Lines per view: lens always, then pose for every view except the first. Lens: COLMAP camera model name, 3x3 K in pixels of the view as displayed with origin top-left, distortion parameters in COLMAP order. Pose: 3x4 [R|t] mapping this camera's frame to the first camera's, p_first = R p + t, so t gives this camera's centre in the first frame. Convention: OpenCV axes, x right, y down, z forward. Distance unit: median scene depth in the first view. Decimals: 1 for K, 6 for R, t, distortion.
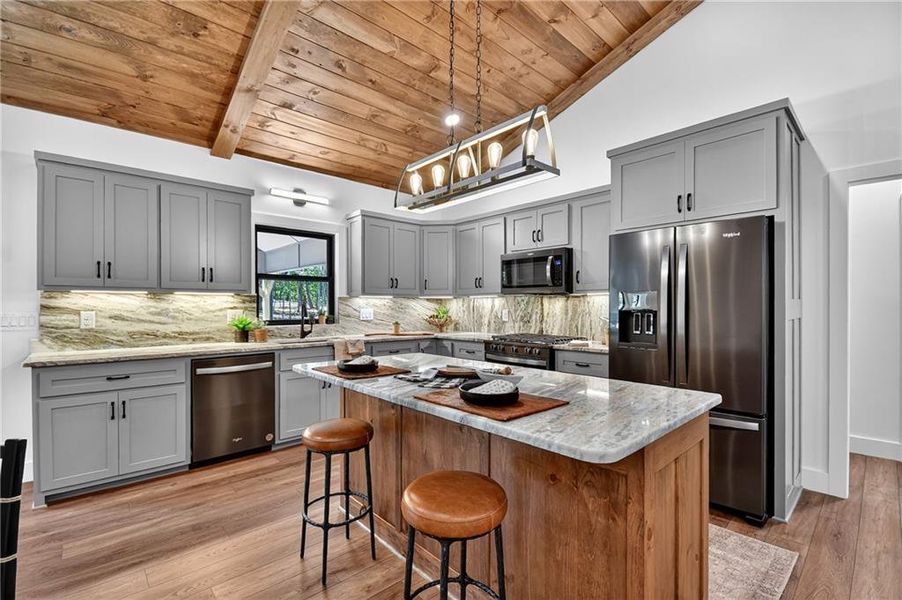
lens RADIAL K [[403.0, 0, 453.6], [0, 403.0, 306.4], [0, 0, 1]] dist [0.000380, -0.000276]
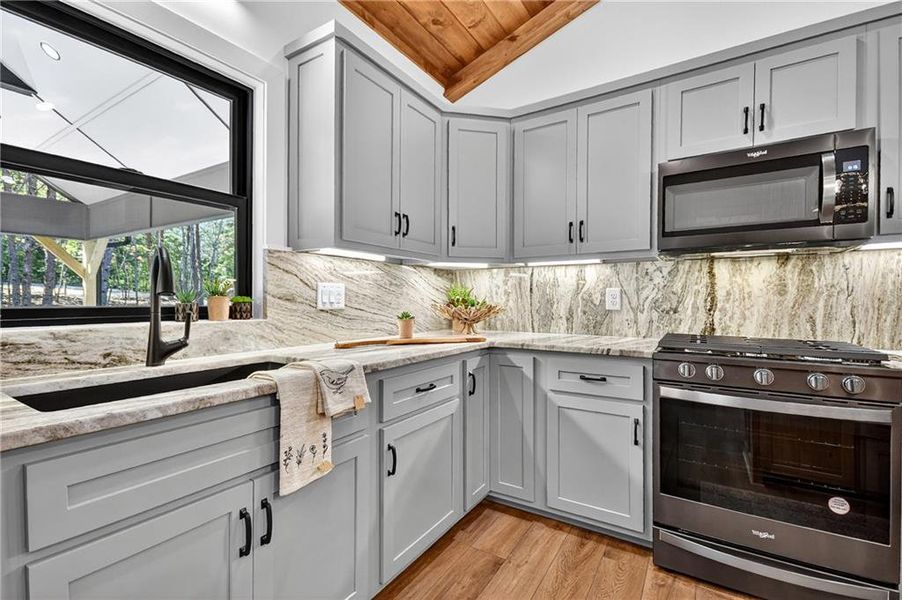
lens RADIAL K [[407.0, 0, 461.4], [0, 407.0, 303.6], [0, 0, 1]] dist [0.000690, -0.000499]
pose [[0.960274, -0.000812, 0.279058, -0.250440], [-0.000873, 0.999982, 0.005913, 0.030650], [-0.279057, -0.005921, 0.960256, 0.673397]]
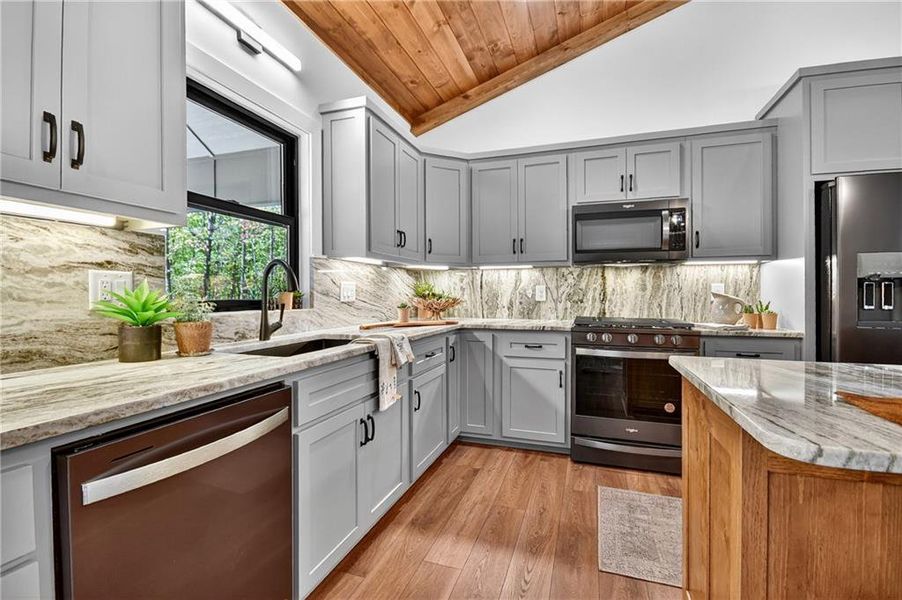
lens RADIAL K [[399.5, 0, 459.7], [0, 399.5, 299.2], [0, 0, 1]] dist [-0.000311, -0.012227]
pose [[0.875200, -0.006402, 0.483719, -0.431382], [0.000898, 0.999932, 0.011608, 0.029507], [-0.483760, -0.009725, 0.875147, 0.529211]]
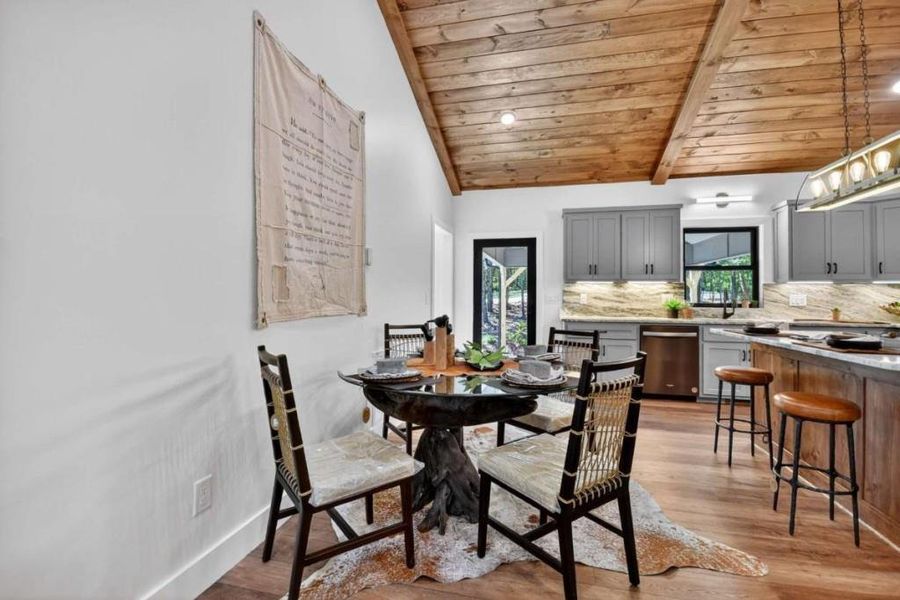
lens RADIAL K [[393.6, 0, 450.0], [0, 393.6, 293.0], [0, 0, 1]] dist [0.001342, -0.010810]
pose [[0.548300, -0.002636, -0.836277, 0.156657], [-0.009560, 0.999910, -0.009420, 0.023350], [0.836227, 0.013160, 0.548226, -0.326644]]
